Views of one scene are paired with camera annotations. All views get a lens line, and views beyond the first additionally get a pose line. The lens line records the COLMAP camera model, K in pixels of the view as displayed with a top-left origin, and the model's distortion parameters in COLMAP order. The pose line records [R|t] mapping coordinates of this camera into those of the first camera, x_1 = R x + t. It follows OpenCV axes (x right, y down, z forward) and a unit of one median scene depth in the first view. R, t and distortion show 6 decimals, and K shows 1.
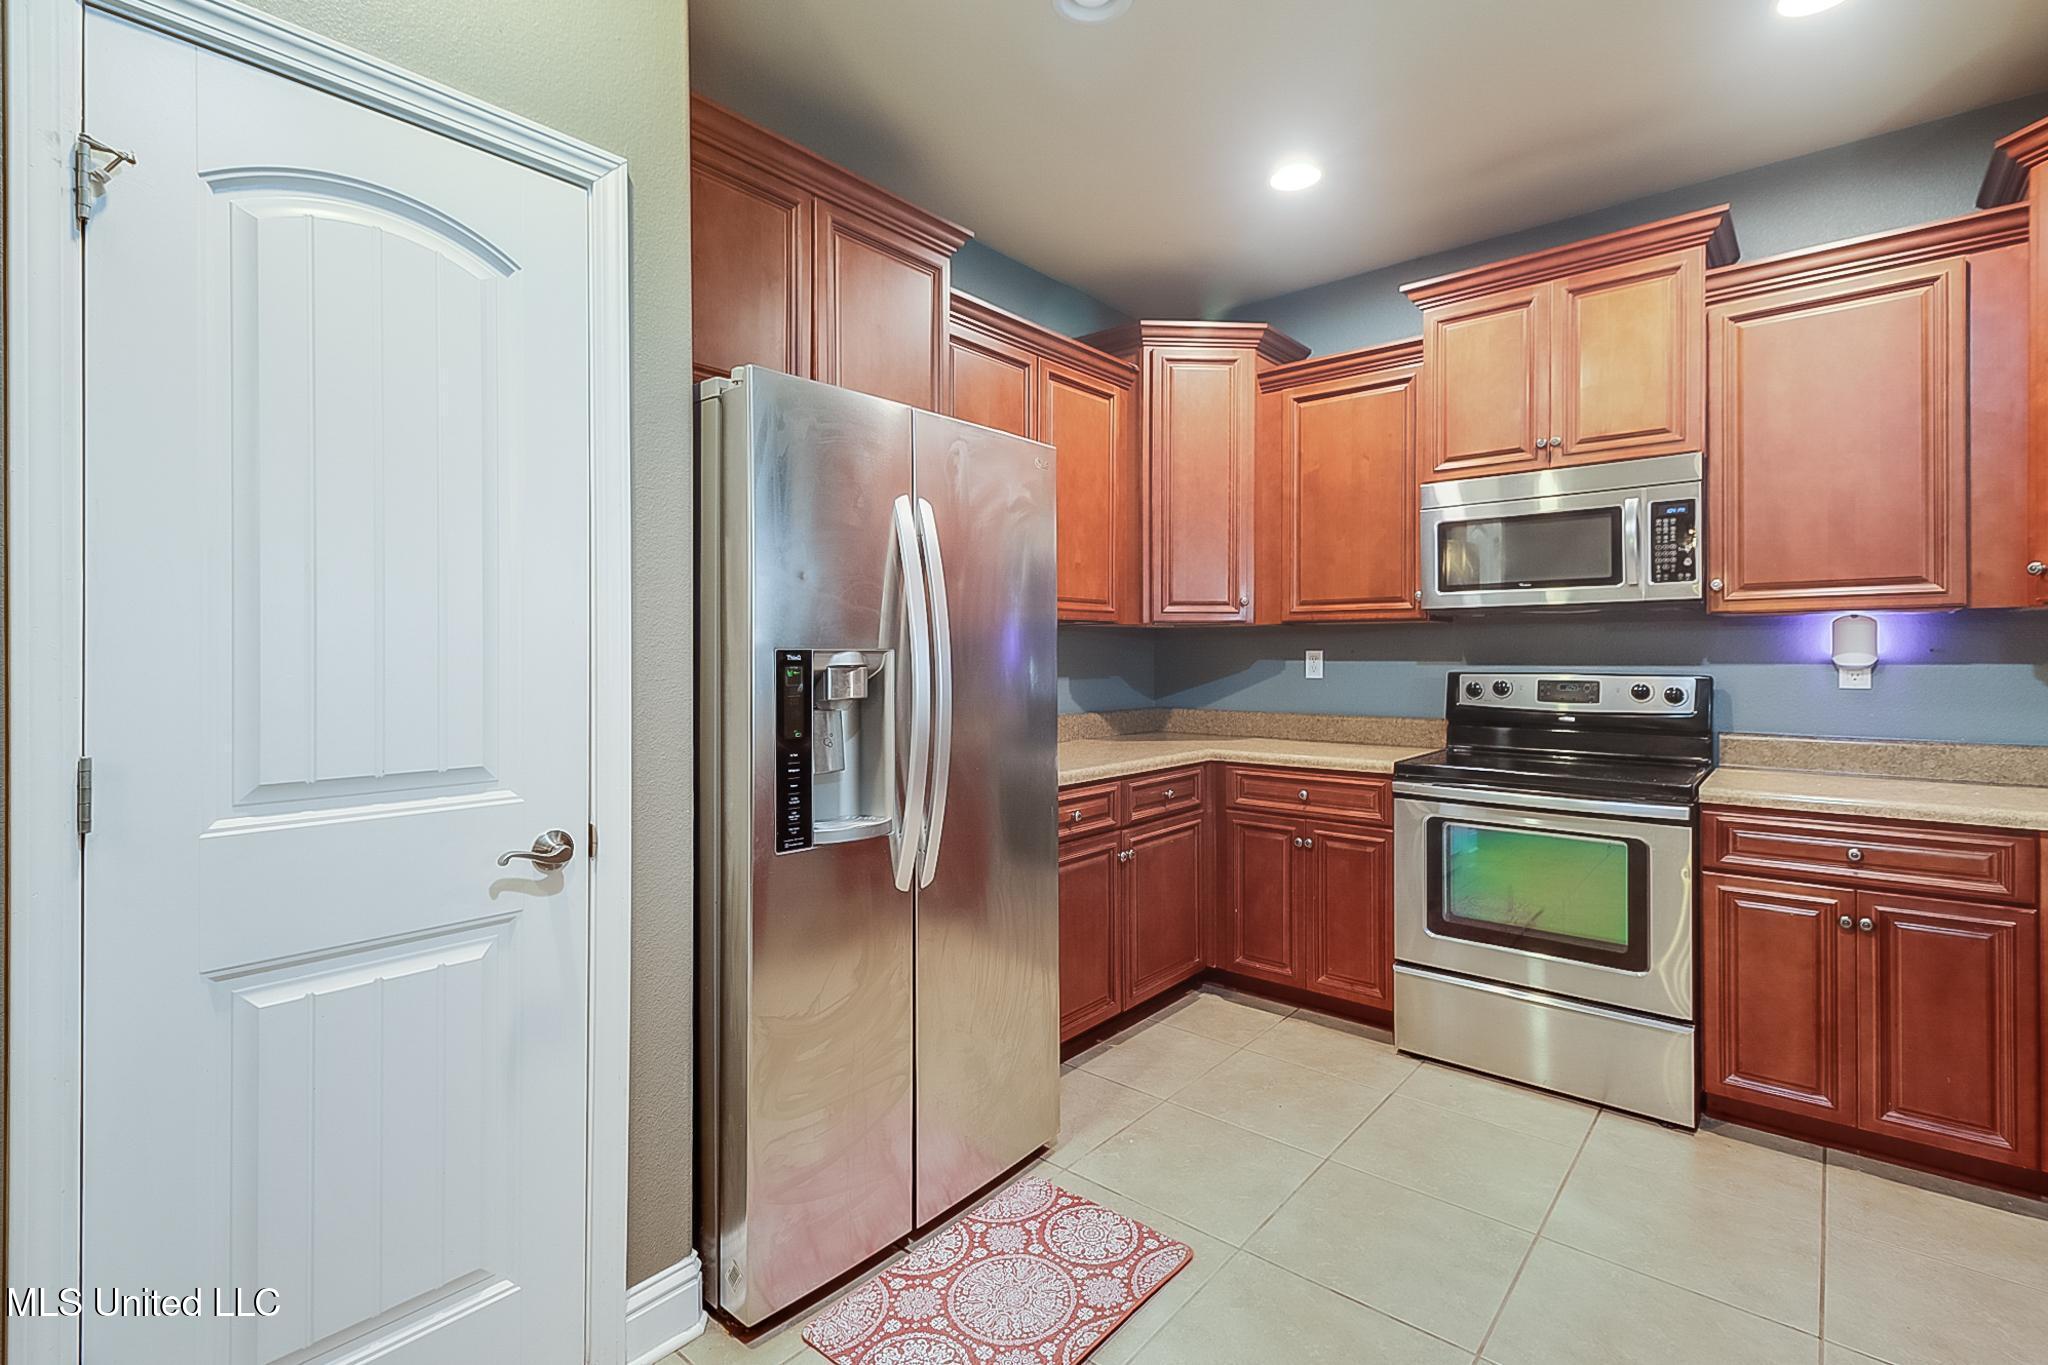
lens RADIAL K [[937.5, 0, 1022.3], [0, 937.5, 659.6], [0, 0, 1]] dist [0.019158, -0.000081]
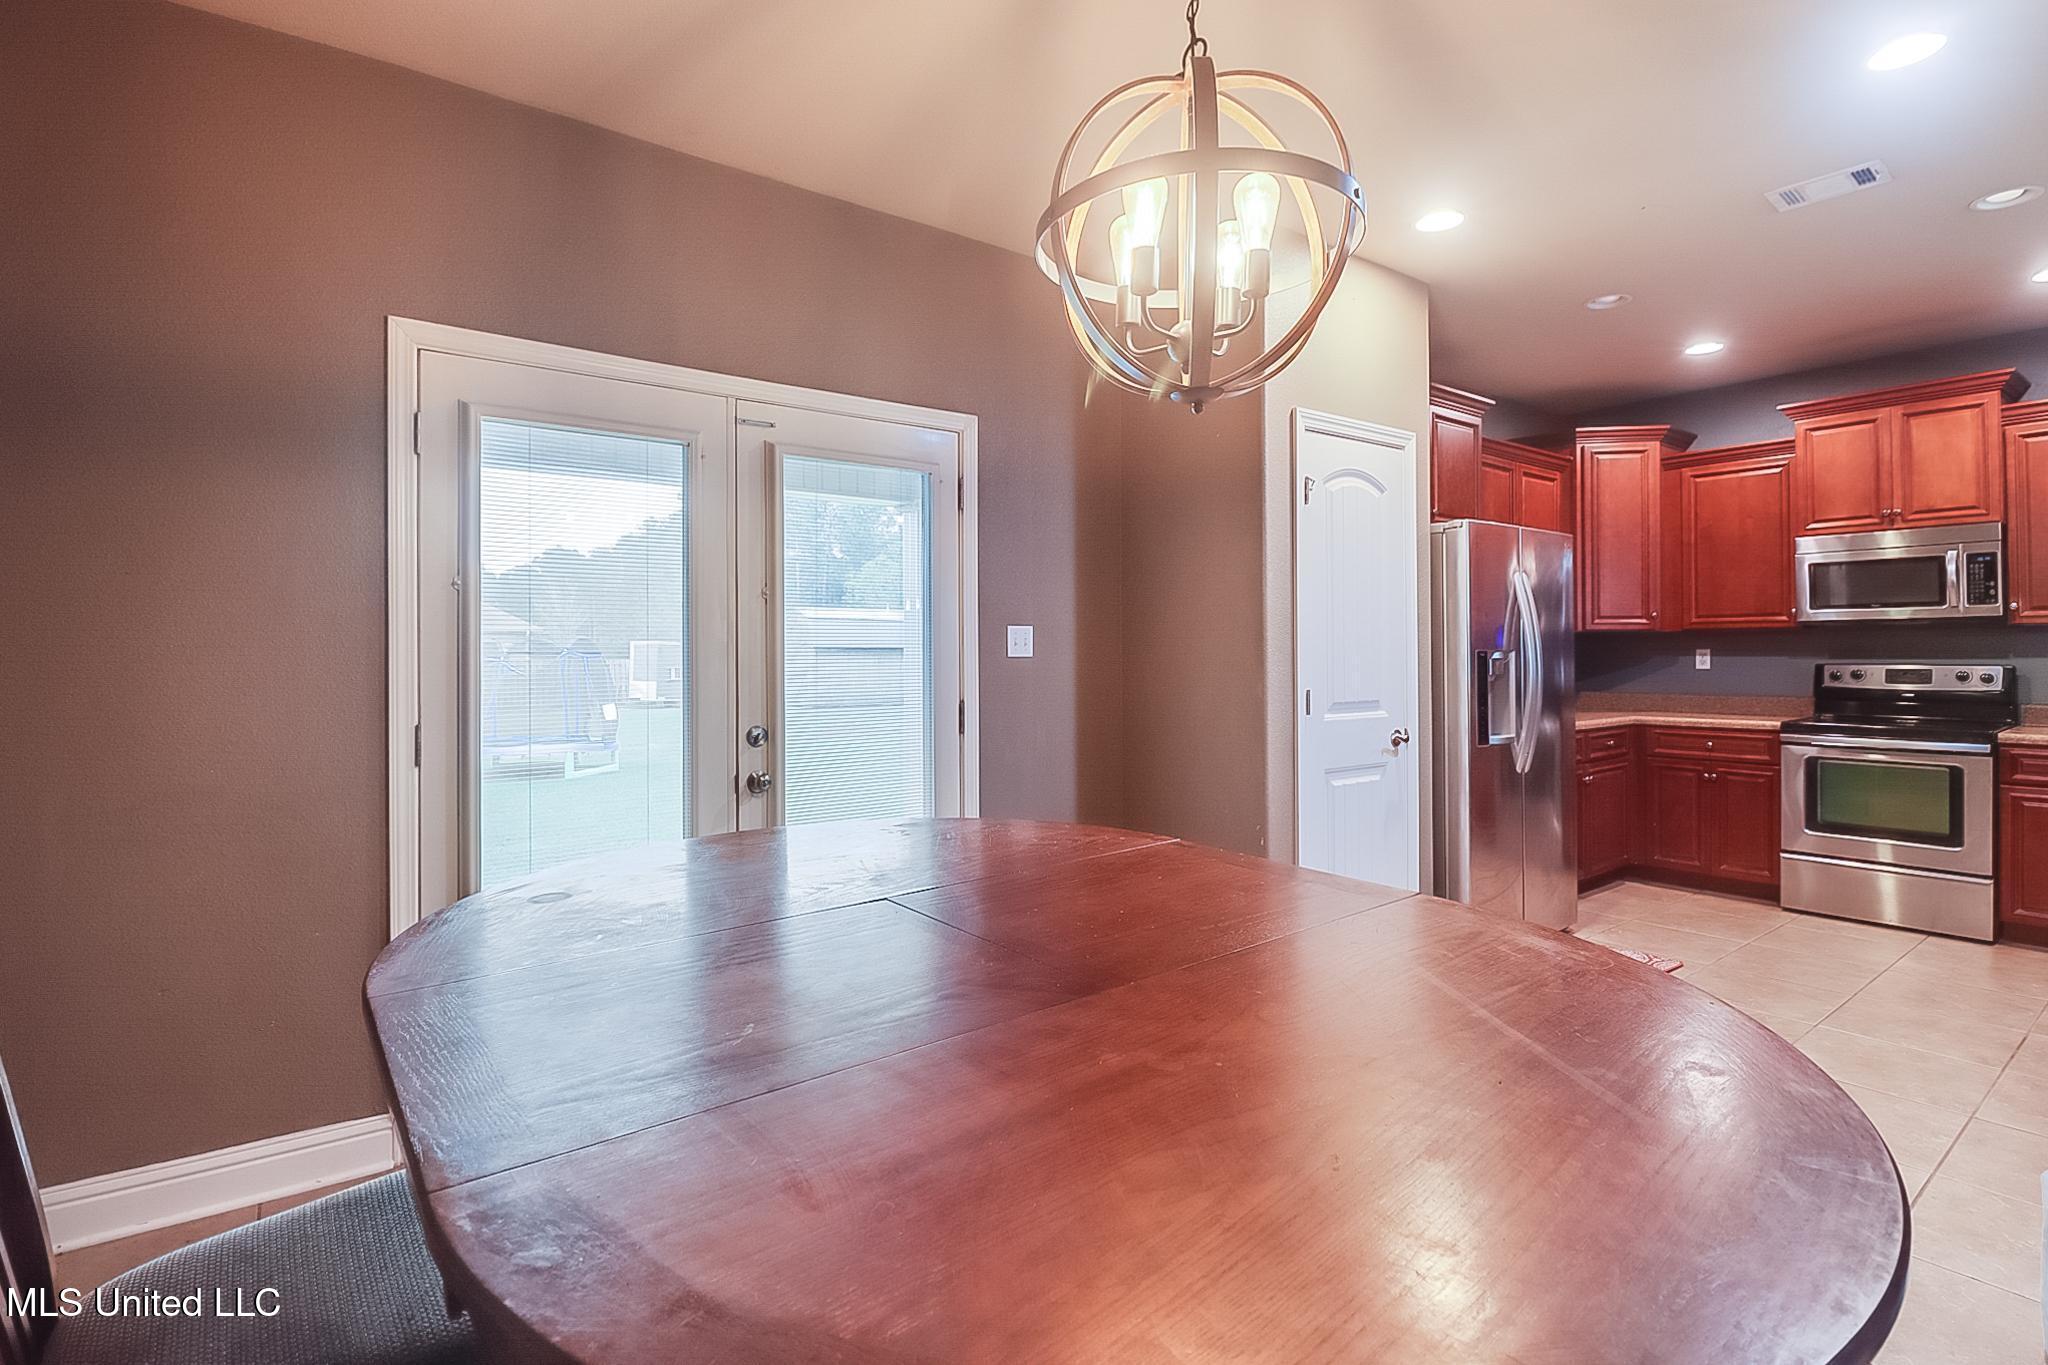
lens RADIAL K [[985.5, 0, 1021.2], [0, 985.5, 648.0], [0, 0, 1]] dist [0.002040, -0.011228]
pose [[0.976245, -0.003923, -0.216636, -0.473001], [0.001765, 0.999947, -0.010157, 0.002351], [0.216664, 0.009534, 0.976200, -0.847825]]
